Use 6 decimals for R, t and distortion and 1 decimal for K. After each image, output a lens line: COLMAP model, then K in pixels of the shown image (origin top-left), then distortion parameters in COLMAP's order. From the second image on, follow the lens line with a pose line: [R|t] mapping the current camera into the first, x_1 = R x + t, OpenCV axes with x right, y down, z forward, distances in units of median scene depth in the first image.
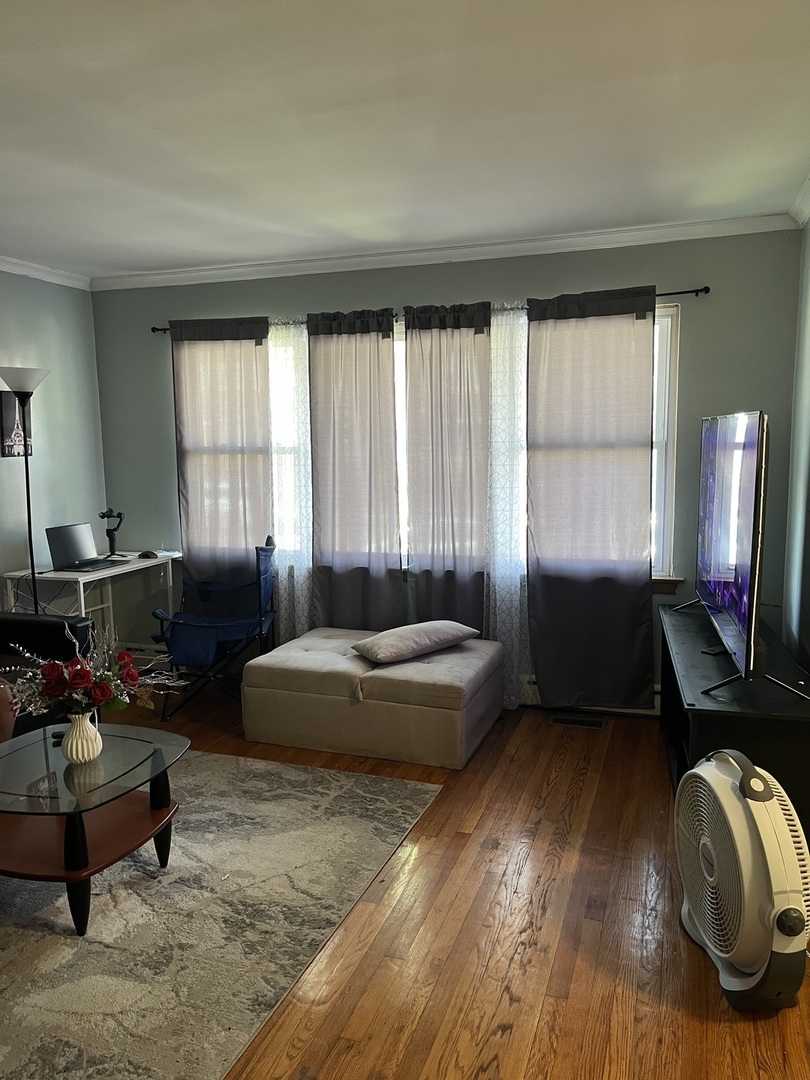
lens RADIAL K [[813.0, 0, 402.0], [0, 813.0, 541.9], [0, 0, 1]] dist [0.046351, -0.076367]
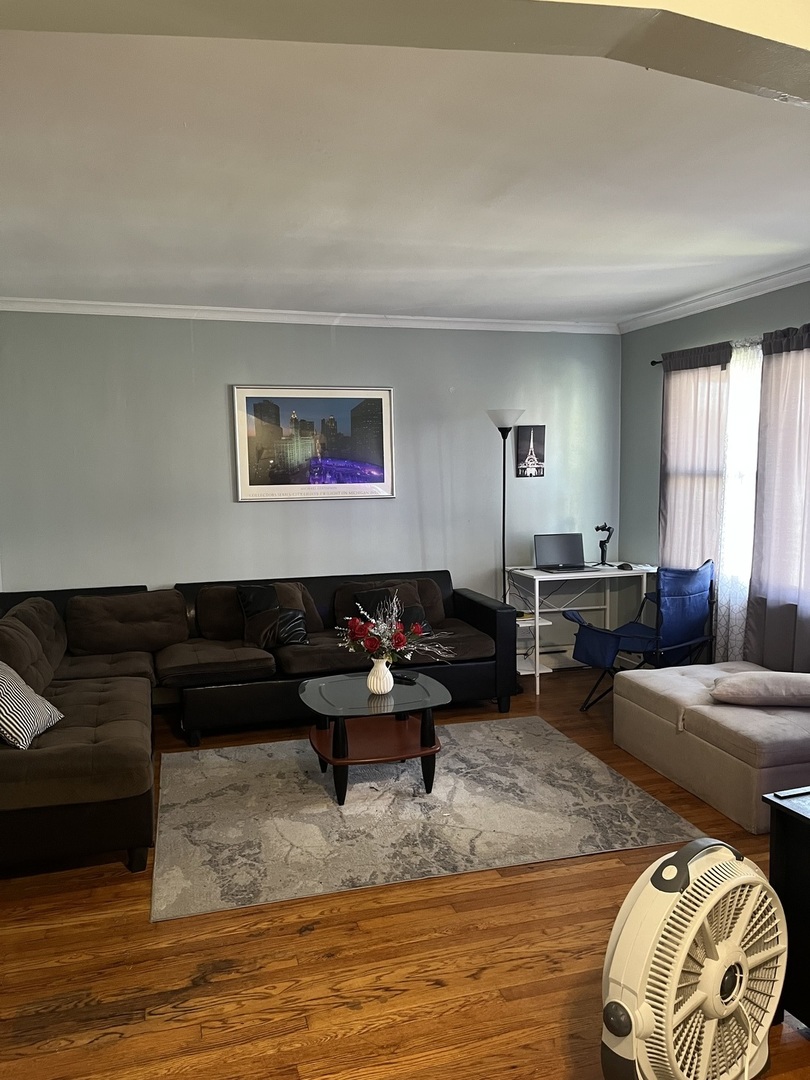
lens RADIAL K [[813.0, 0, 402.0], [0, 813.0, 541.9], [0, 0, 1]] dist [0.046351, -0.076367]
pose [[0.575886, 0.083331, -0.813272, 0.441222], [-0.096925, 0.994735, 0.033291, -0.026755], [0.811764, 0.059655, 0.580931, 0.111403]]
